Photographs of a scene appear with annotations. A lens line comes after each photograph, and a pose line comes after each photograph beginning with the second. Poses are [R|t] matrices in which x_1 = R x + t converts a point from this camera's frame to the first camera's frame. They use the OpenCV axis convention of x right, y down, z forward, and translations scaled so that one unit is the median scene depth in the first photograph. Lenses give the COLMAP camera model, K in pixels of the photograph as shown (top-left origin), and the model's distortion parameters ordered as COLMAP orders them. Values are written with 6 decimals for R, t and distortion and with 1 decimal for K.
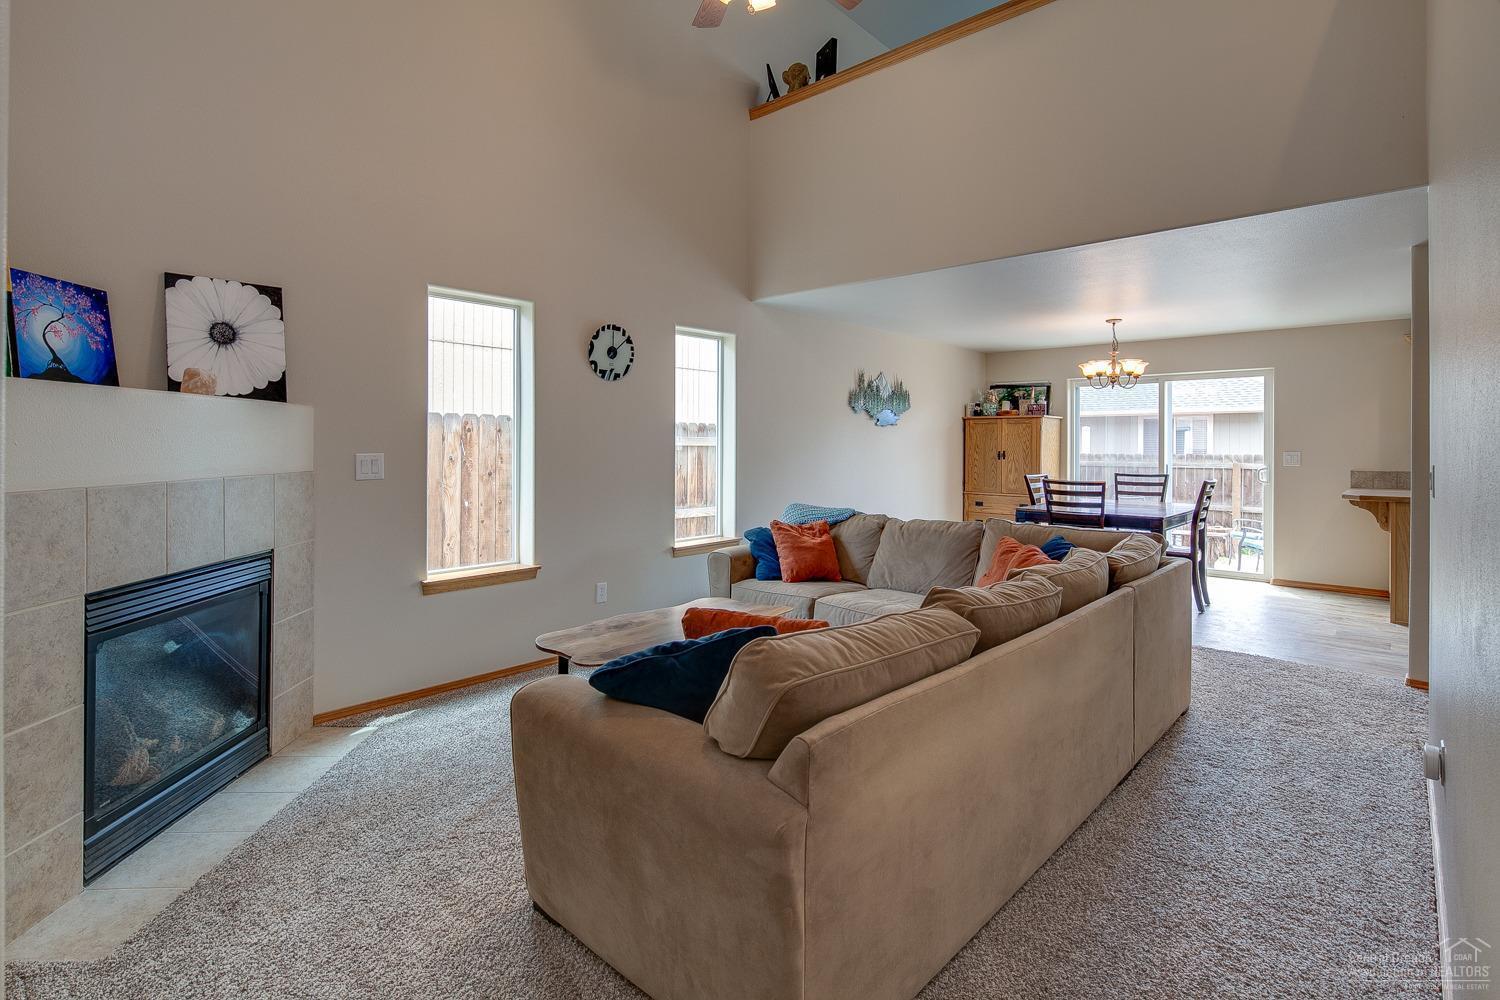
lens RADIAL K [[740.5, 0, 736.6], [0, 740.5, 449.4], [0, 0, 1]] dist [0.002251, -0.001179]
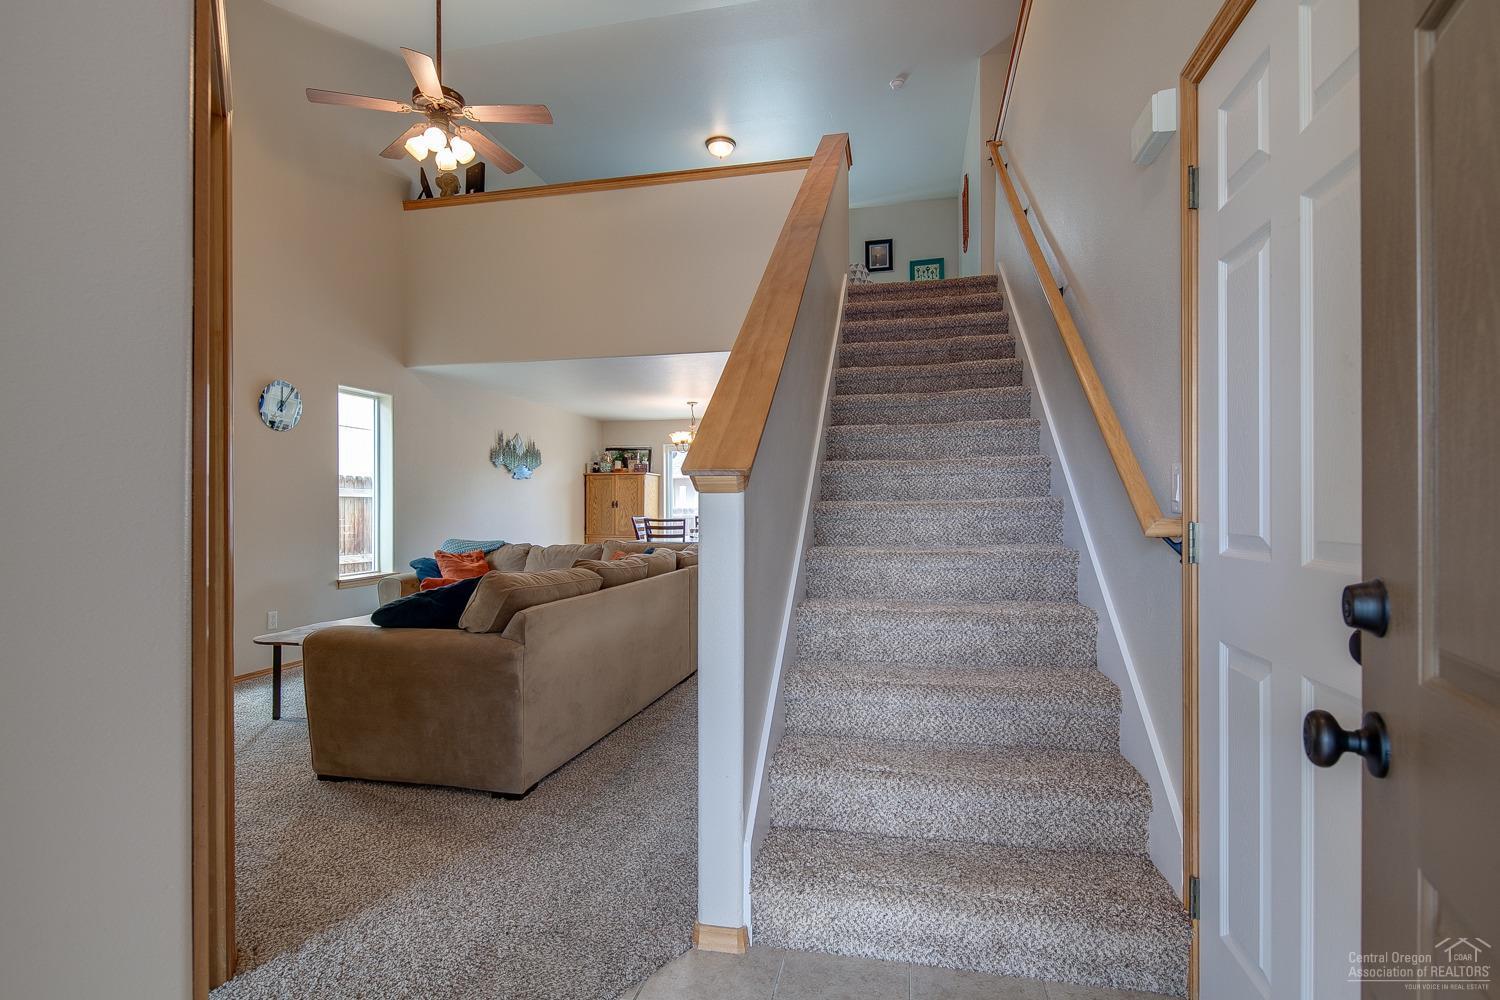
lens RADIAL K [[740.5, 0, 745.4], [0, 740.5, 504.1], [0, 0, 1]] dist [0.002251, -0.001179]
pose [[0.869337, -0.004846, 0.494195, -0.106933], [0.010007, 0.999920, -0.007797, 0.031709], [-0.494118, 0.011723, 0.869316, -0.305477]]
